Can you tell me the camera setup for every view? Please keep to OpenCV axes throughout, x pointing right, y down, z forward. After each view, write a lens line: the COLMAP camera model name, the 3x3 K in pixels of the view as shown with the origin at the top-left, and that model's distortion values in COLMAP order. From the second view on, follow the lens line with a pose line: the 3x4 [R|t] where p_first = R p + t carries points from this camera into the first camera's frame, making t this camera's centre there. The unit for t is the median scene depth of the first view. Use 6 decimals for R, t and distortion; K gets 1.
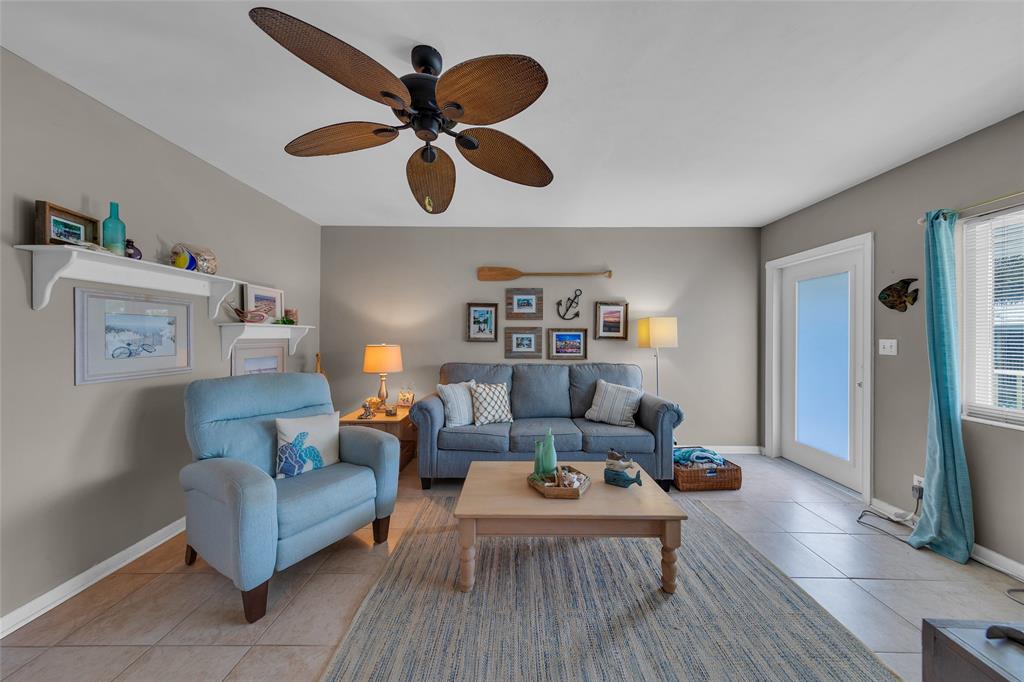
lens RADIAL K [[327.9, 0, 511.7], [0, 327.9, 336.2], [0, 0, 1]] dist [0.000583, 0.000175]
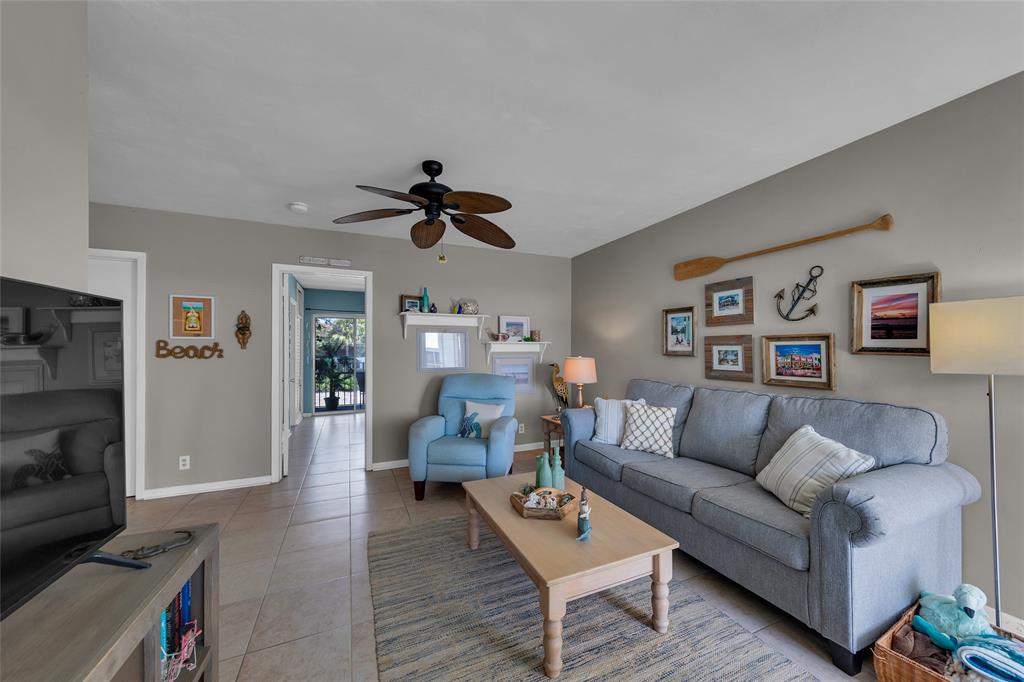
lens RADIAL K [[368.1, 0, 515.8], [0, 368.1, 348.6], [0, 0, 1]] dist [0.006270, 0.000543]
pose [[0.418253, -0.007623, -0.908299, 0.767616], [0.004926, 0.999969, -0.006124, 0.003674], [0.908317, -0.001913, 0.418278, 0.341280]]
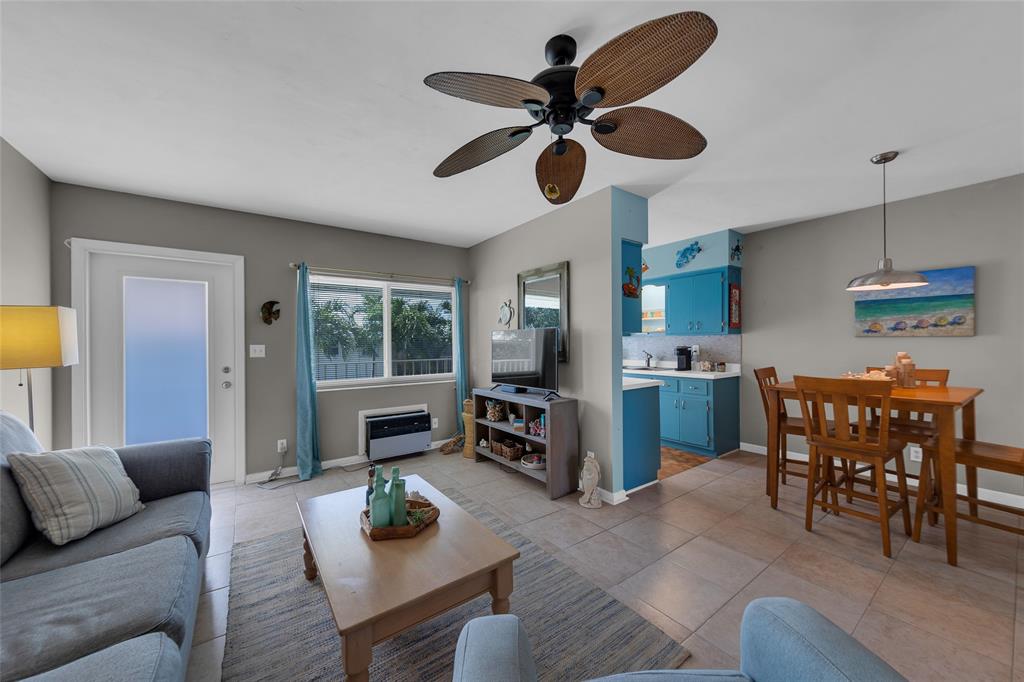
lens RADIAL K [[368.1, 0, 519.0], [0, 368.1, 339.0], [0, 0, 1]] dist [0.006270, 0.000543]
pose [[-0.604382, 0.006727, 0.796667, -0.558816], [0.005602, 0.999976, -0.004195, -0.001820], [-0.796675, 0.001927, -0.604405, 0.940331]]
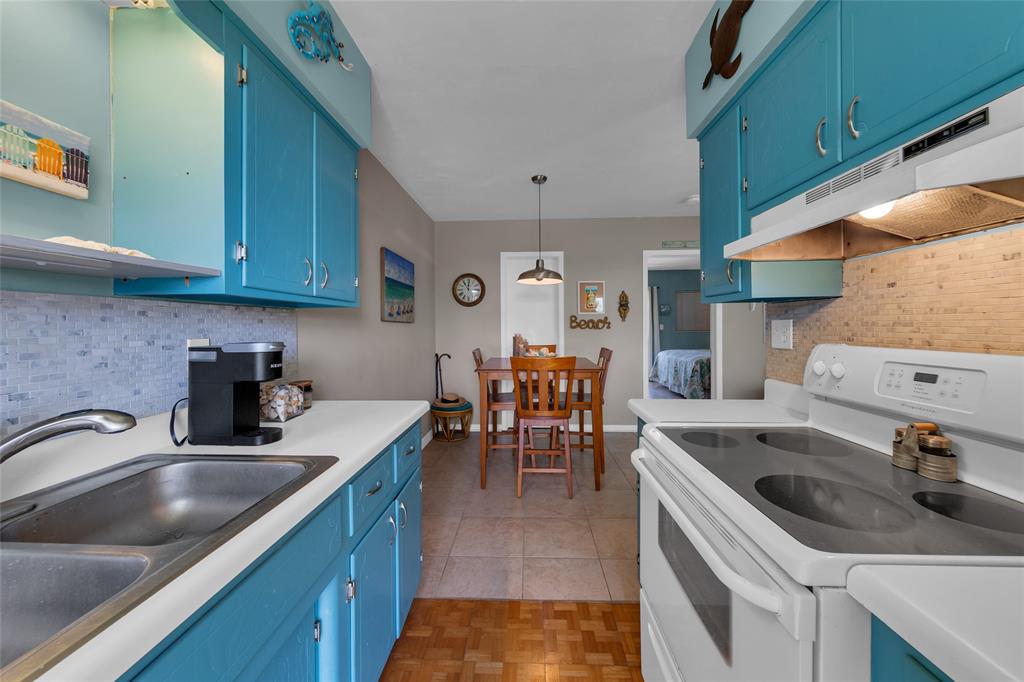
lens RADIAL K [[356.3, 0, 516.5], [0, 356.3, 321.8], [0, 0, 1]] dist [-0.000018, -0.000901]
pose [[-0.037862, -0.014081, -0.999184, 0.758534], [0.008539, 0.999860, -0.014414, 0.011210], [0.999246, -0.009078, -0.037737, -0.394897]]
